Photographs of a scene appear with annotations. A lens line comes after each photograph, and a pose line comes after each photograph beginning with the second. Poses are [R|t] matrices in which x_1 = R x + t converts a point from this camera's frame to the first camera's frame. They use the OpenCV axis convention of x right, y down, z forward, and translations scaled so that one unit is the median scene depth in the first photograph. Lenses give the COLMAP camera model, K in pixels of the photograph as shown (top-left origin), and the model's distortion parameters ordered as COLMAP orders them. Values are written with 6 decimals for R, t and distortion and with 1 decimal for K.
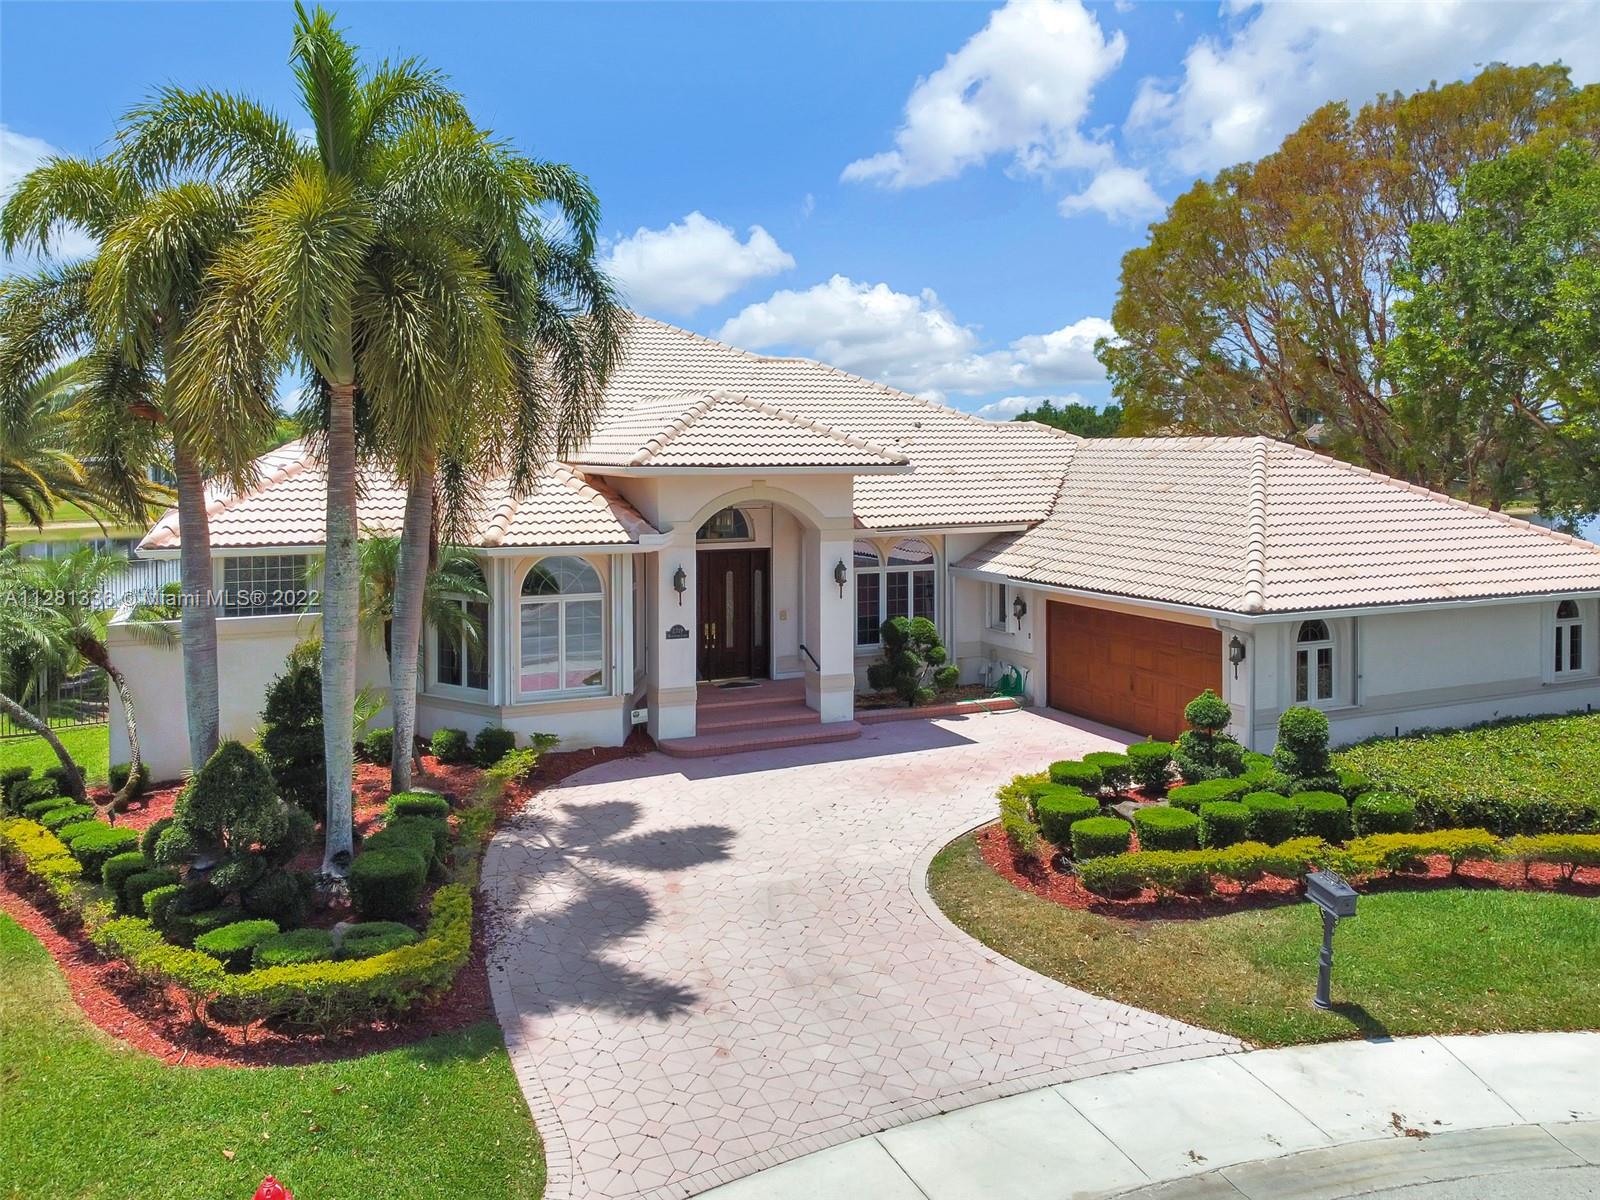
lens RADIAL K [[1321.2, 0, 800.0], [0, 1321.2, 600.0], [0, 0, 1]] dist [0.000041, -0.071113]
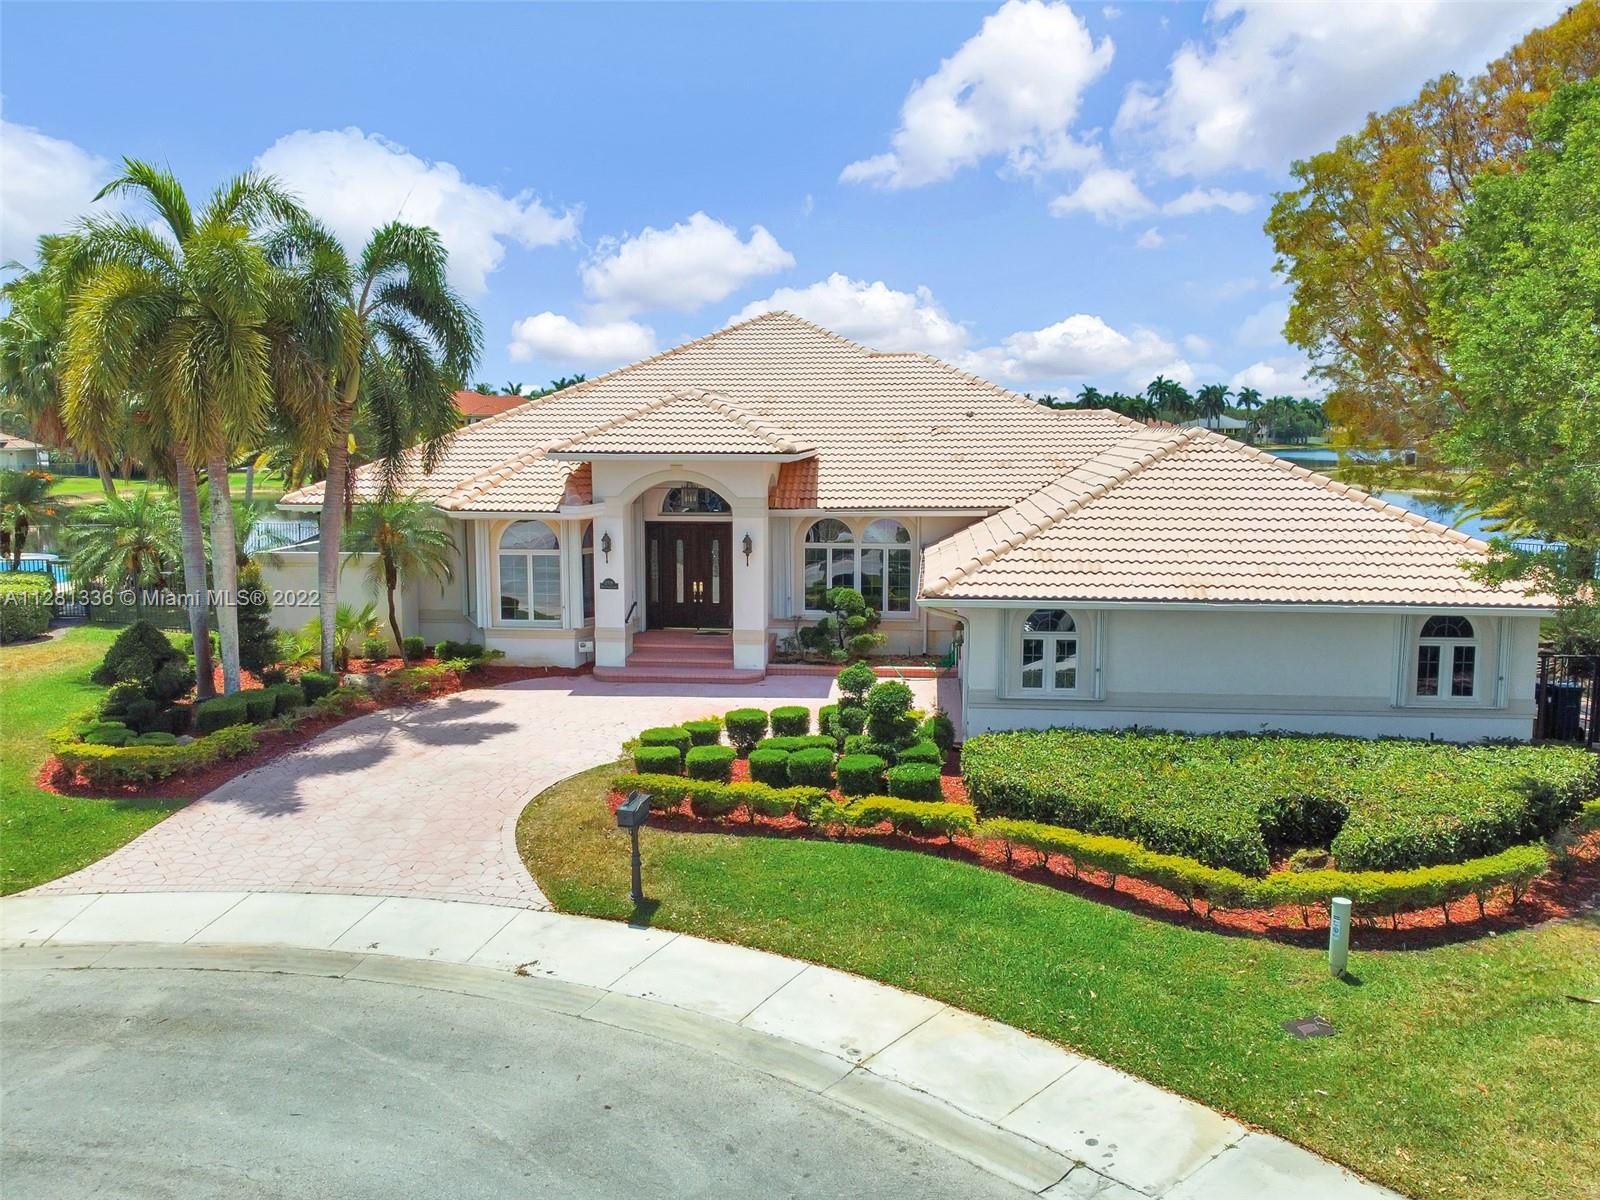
lens RADIAL K [[1334.8, 0, 800.0], [0, 1334.8, 600.0], [0, 0, 1]] dist [-0.048890, -0.005385]
pose [[0.860661, 0.074063, -0.503763, 0.704129], [-0.062423, 0.997249, 0.039968, -0.021913], [0.505337, -0.002953, 0.862917, -0.011527]]
